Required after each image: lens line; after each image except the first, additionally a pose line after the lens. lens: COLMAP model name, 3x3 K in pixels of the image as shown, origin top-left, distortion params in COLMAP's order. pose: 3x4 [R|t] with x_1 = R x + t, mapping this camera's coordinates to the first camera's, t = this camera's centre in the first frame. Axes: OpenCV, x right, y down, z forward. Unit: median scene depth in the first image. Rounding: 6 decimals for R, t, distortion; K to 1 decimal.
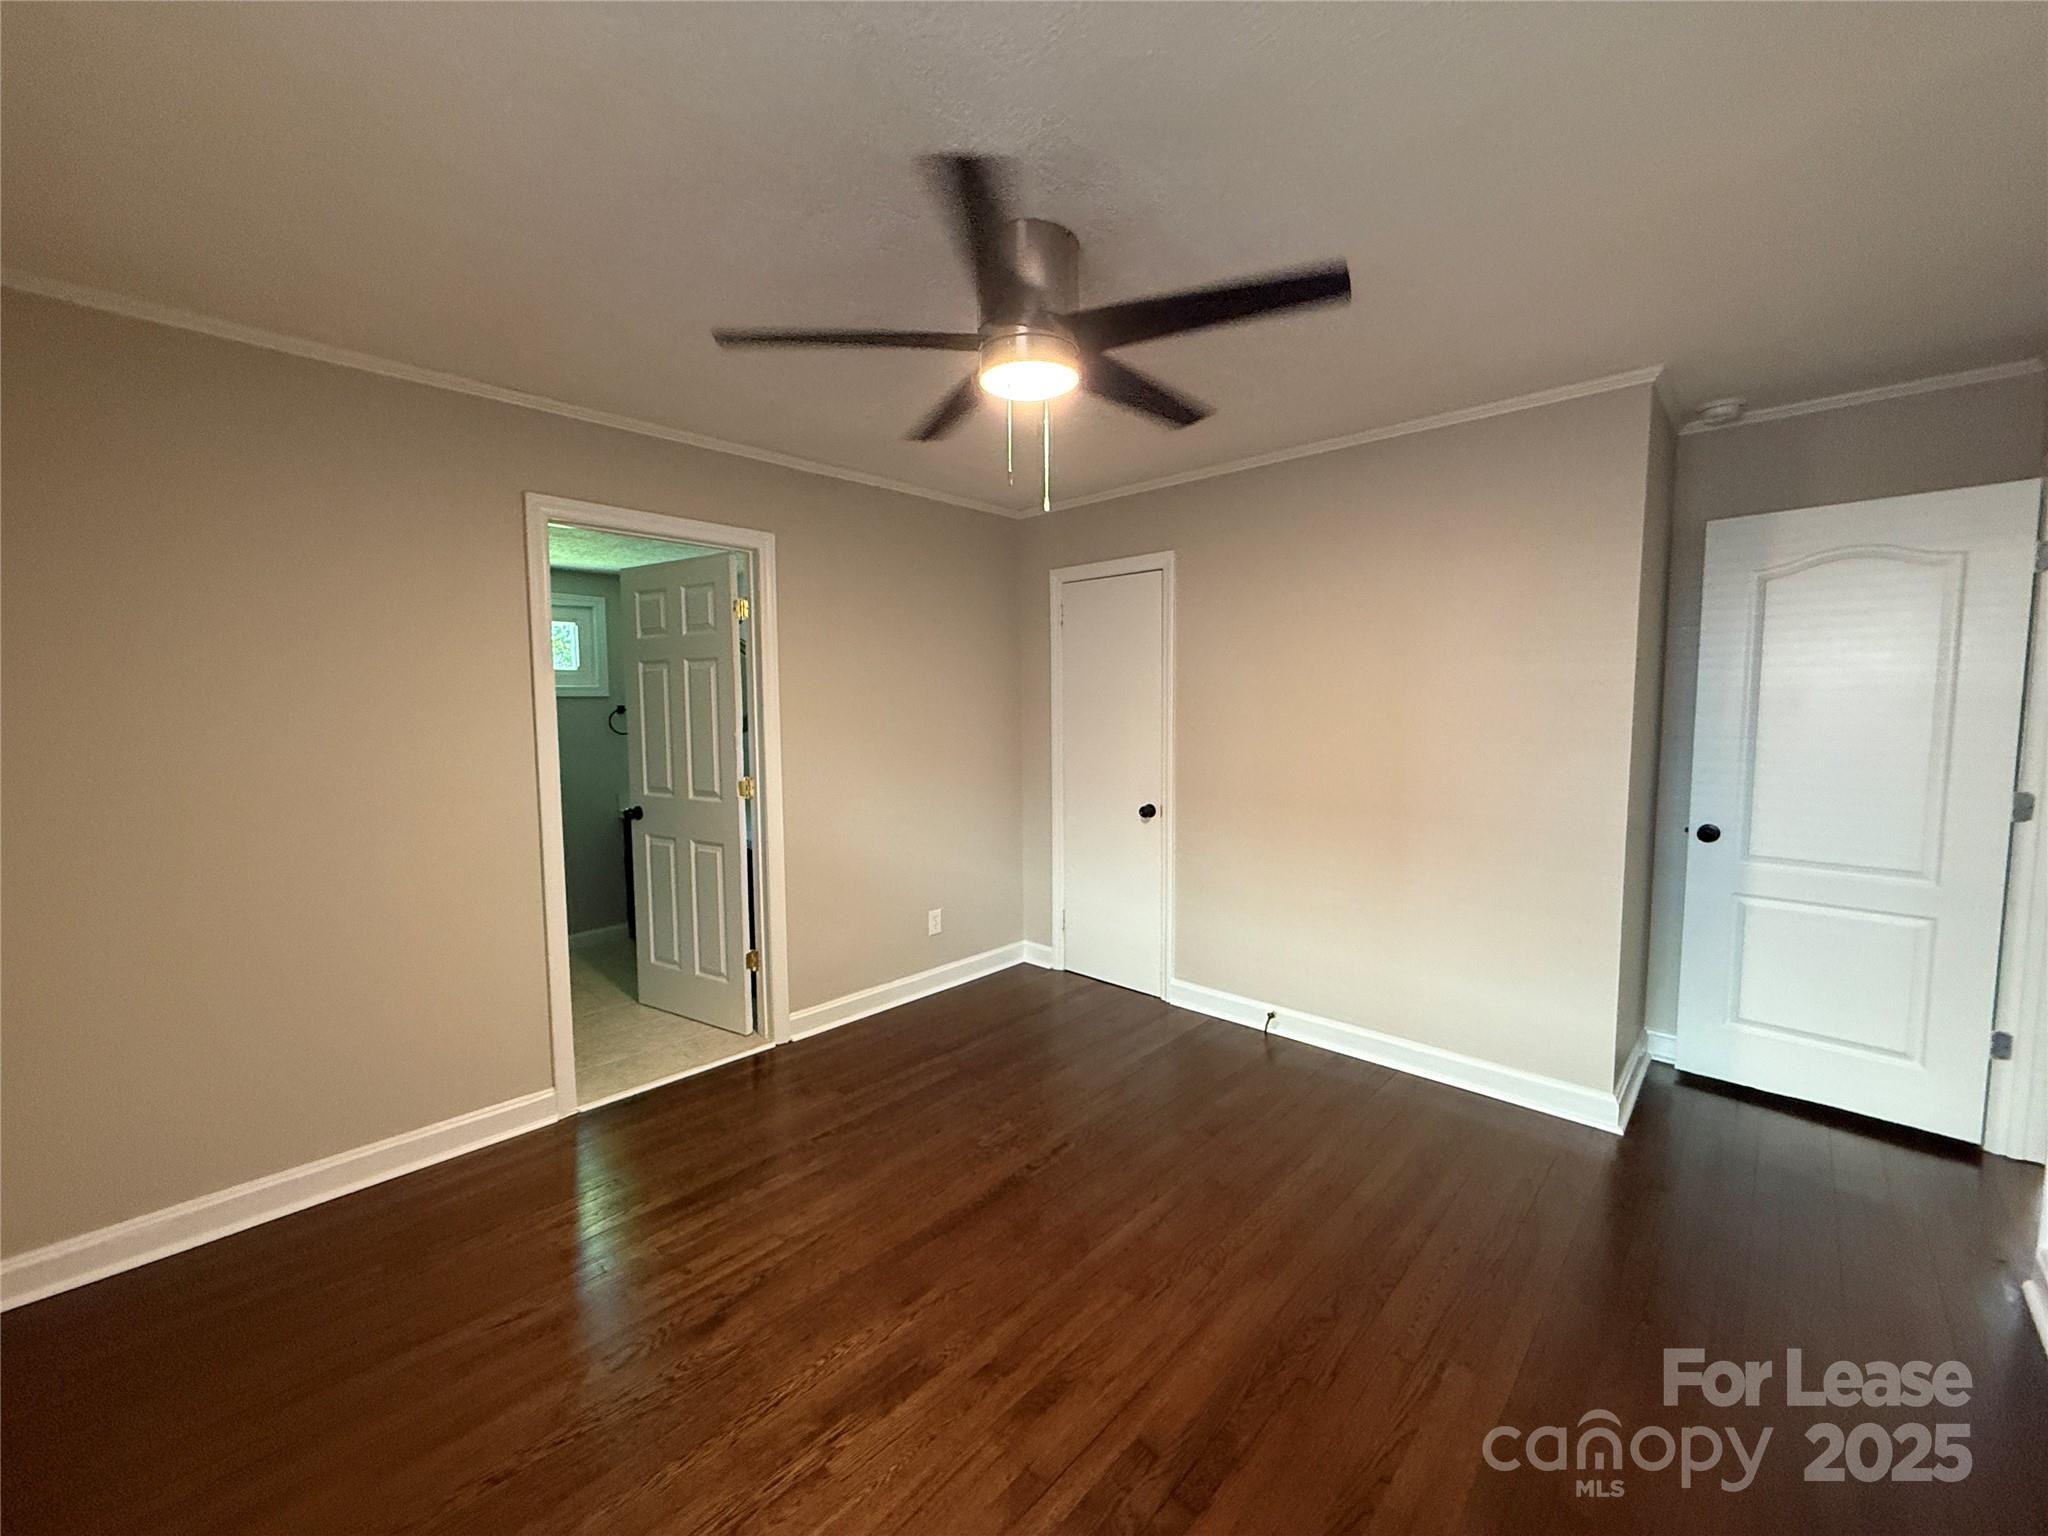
lens RADIAL K [[814.8, 0, 1016.2], [0, 814.8, 763.0], [0, 0, 1]] dist [0.001371, 0.000056]
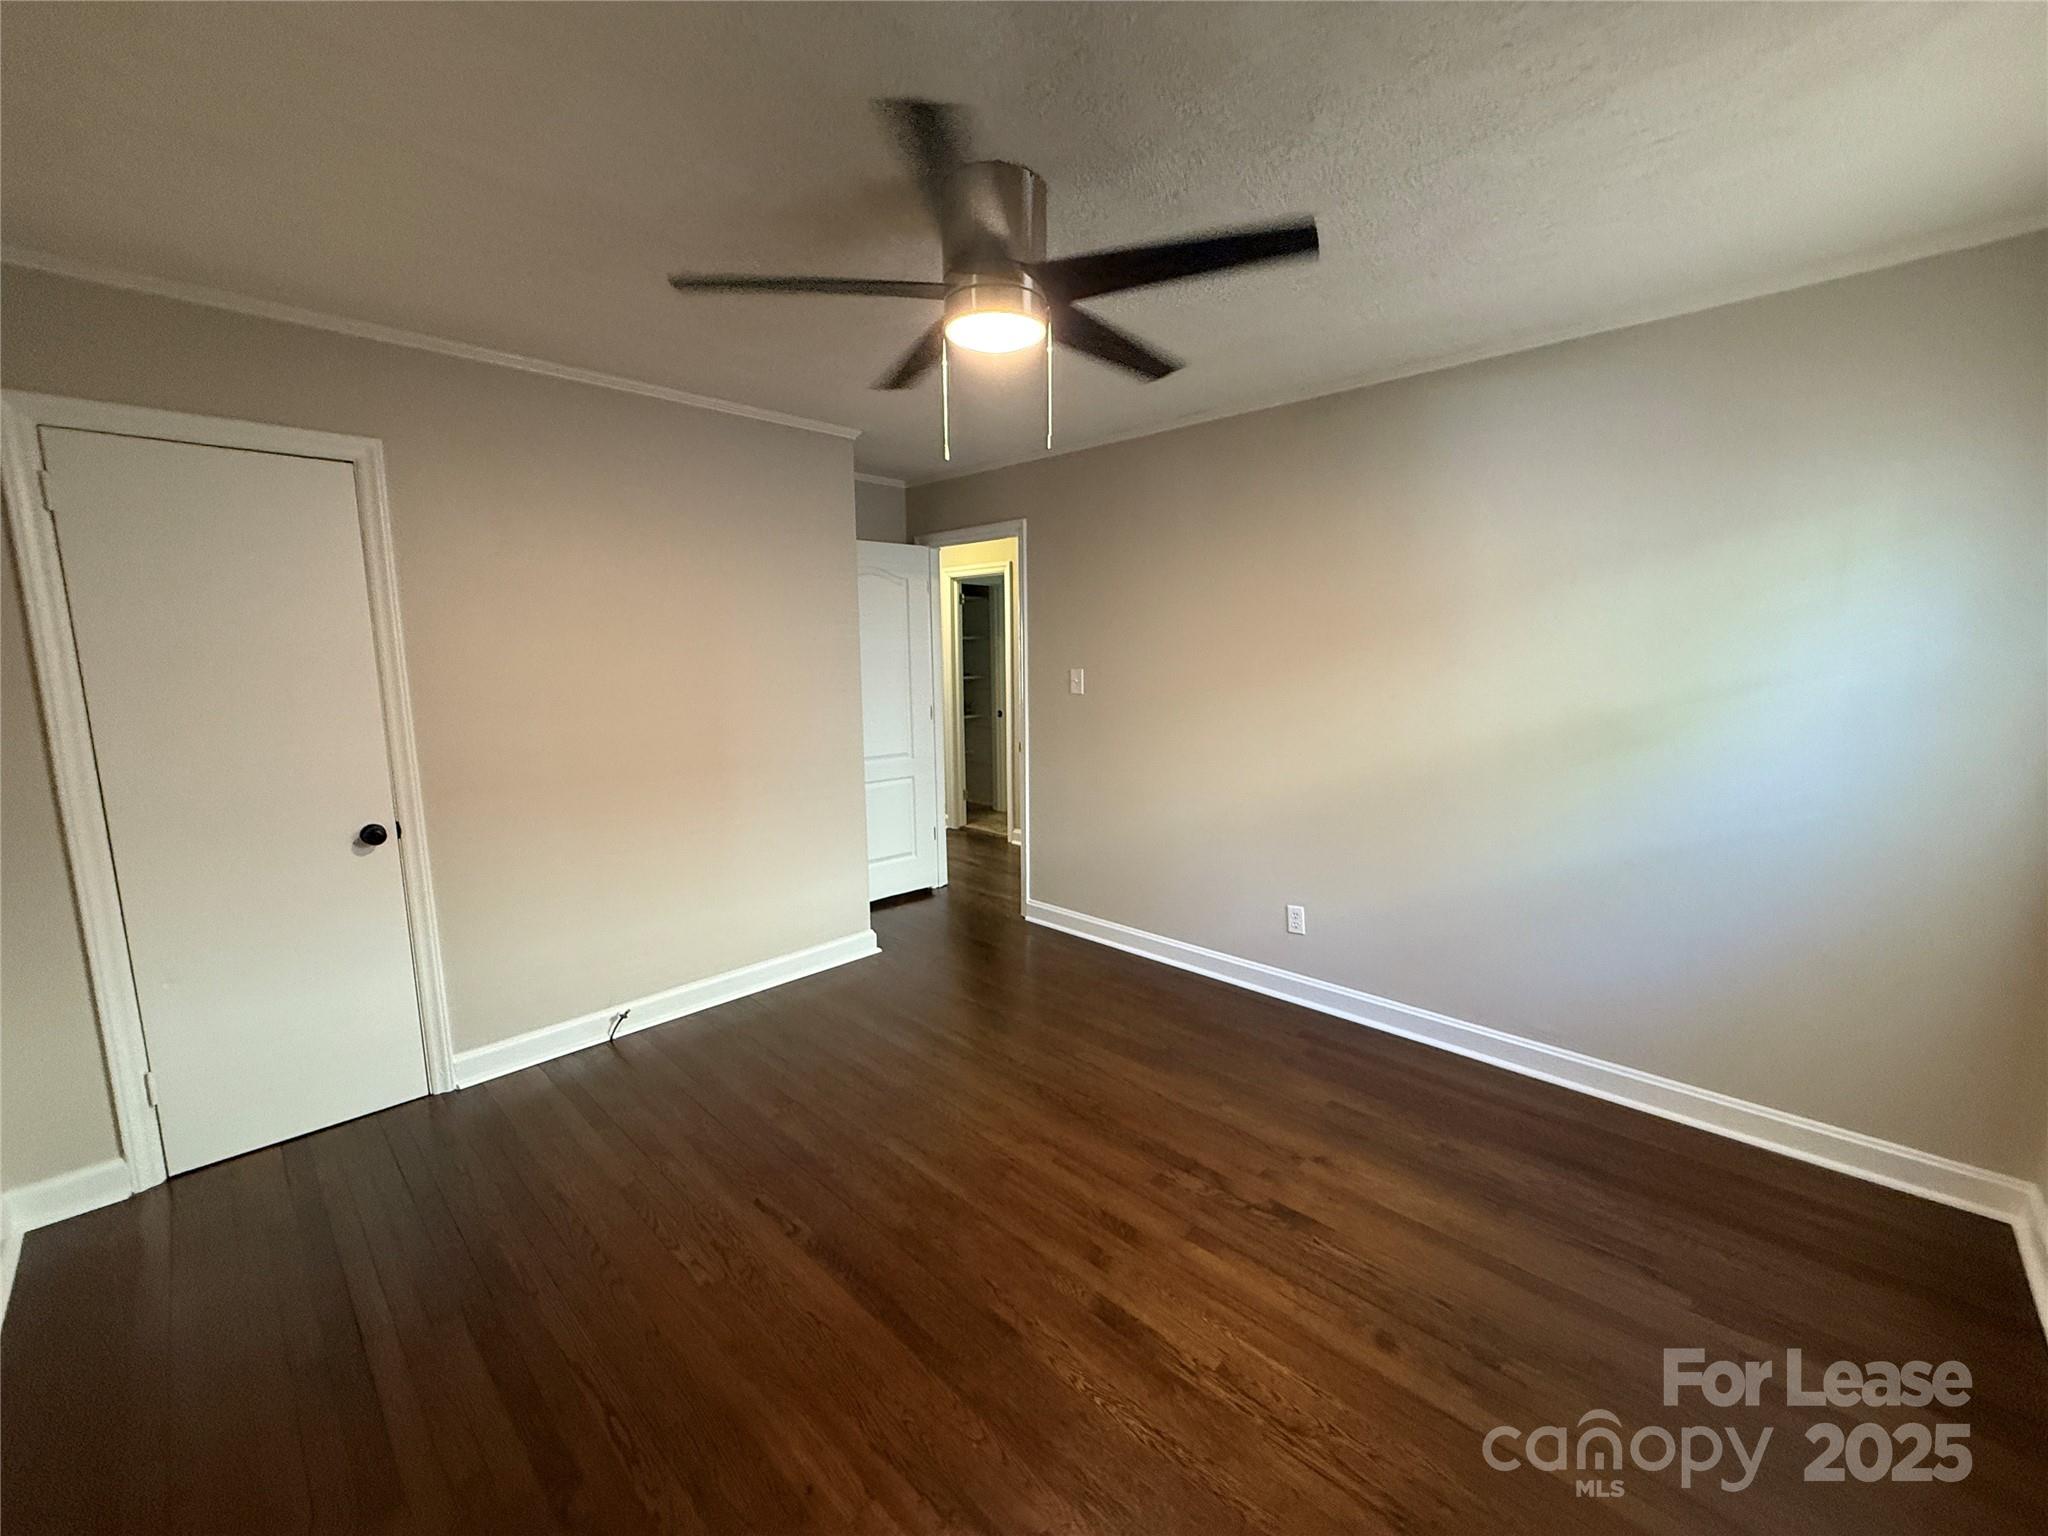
lens RADIAL K [[819.1, 0, 1024.3], [0, 819.1, 769.1], [0, 0, 1]] dist [-0.000609, -0.000370]
pose [[0.011037, -0.134633, 0.990834, -0.783613], [0.086843, 0.987279, 0.133183, -0.058946], [-0.996161, 0.084577, 0.022588, 0.754772]]
